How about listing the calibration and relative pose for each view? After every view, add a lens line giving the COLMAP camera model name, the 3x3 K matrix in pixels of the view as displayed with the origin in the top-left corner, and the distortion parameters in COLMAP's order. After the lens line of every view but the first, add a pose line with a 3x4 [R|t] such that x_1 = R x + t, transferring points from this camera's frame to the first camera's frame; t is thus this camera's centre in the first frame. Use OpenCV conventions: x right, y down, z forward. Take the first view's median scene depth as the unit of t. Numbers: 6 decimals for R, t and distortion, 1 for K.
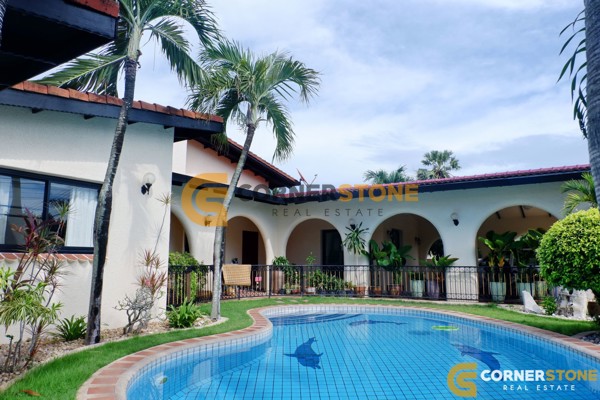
lens RADIAL K [[443.7, 0, 298.7], [0, 443.7, 196.8], [0, 0, 1]] dist [-0.030320, 0.032784]
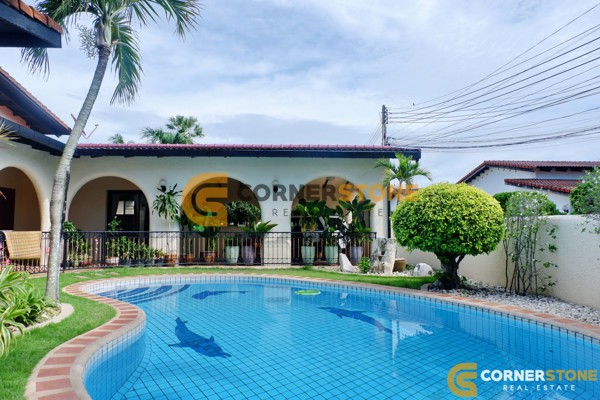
lens RADIAL K [[443.7, 0, 298.7], [0, 443.7, 196.8], [0, 0, 1]] dist [-0.030320, 0.032784]
pose [[0.816449, 0.038064, 0.576162, -0.181314], [-0.082708, 0.995245, 0.051450, 0.016945], [-0.571464, -0.089659, 0.815715, 0.124499]]
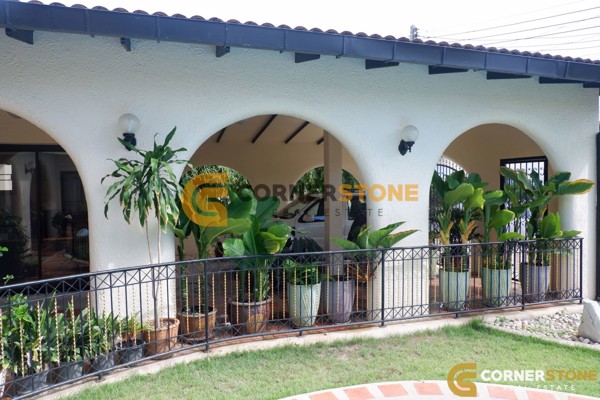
lens RADIAL K [[443.7, 0, 298.7], [0, 443.7, 196.8], [0, 0, 1]] dist [-0.030320, 0.032784]
pose [[0.636584, -0.026675, 0.770746, -0.050095], [-0.110619, 0.985909, 0.125485, 0.058545], [-0.763233, -0.165141, 0.624663, 0.756590]]
